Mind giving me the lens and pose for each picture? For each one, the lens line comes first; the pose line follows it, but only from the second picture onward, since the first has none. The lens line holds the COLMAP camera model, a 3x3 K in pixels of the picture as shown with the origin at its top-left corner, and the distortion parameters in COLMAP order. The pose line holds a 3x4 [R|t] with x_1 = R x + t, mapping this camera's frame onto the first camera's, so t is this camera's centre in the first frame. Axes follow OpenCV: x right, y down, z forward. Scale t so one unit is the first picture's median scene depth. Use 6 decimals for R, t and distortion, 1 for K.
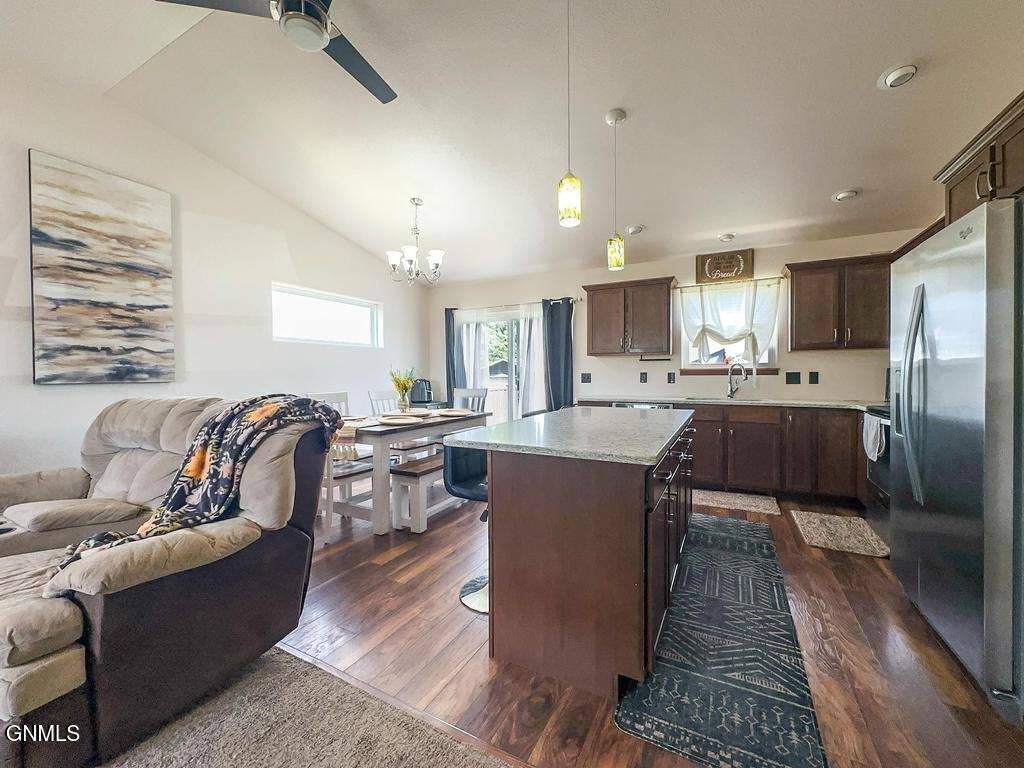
lens RADIAL K [[422.2, 0, 511.1], [0, 422.2, 380.5], [0, 0, 1]] dist [-0.006549, 0.002174]
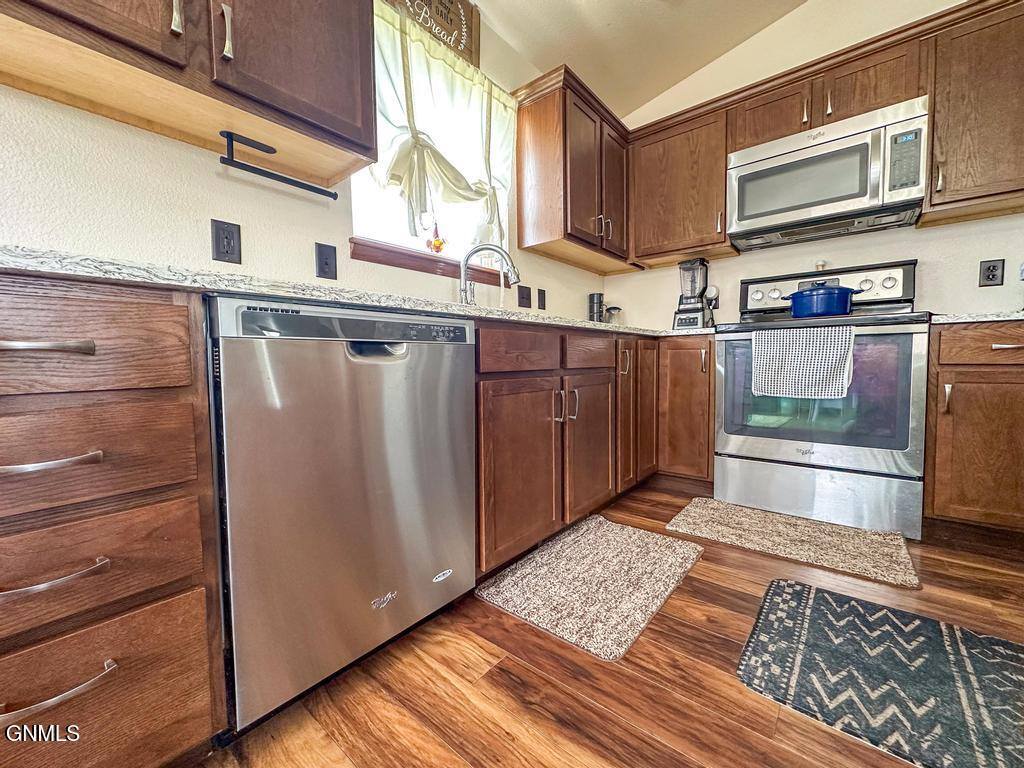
lens RADIAL K [[422.2, 0, 515.4], [0, 422.2, 379.2], [0, 0, 1]] dist [-0.006549, 0.002174]
pose [[0.189988, -0.037096, 0.981085, 0.135151], [0.035383, 0.998895, 0.030917, 0.107033], [-0.981149, 0.028840, 0.191091, 1.128472]]
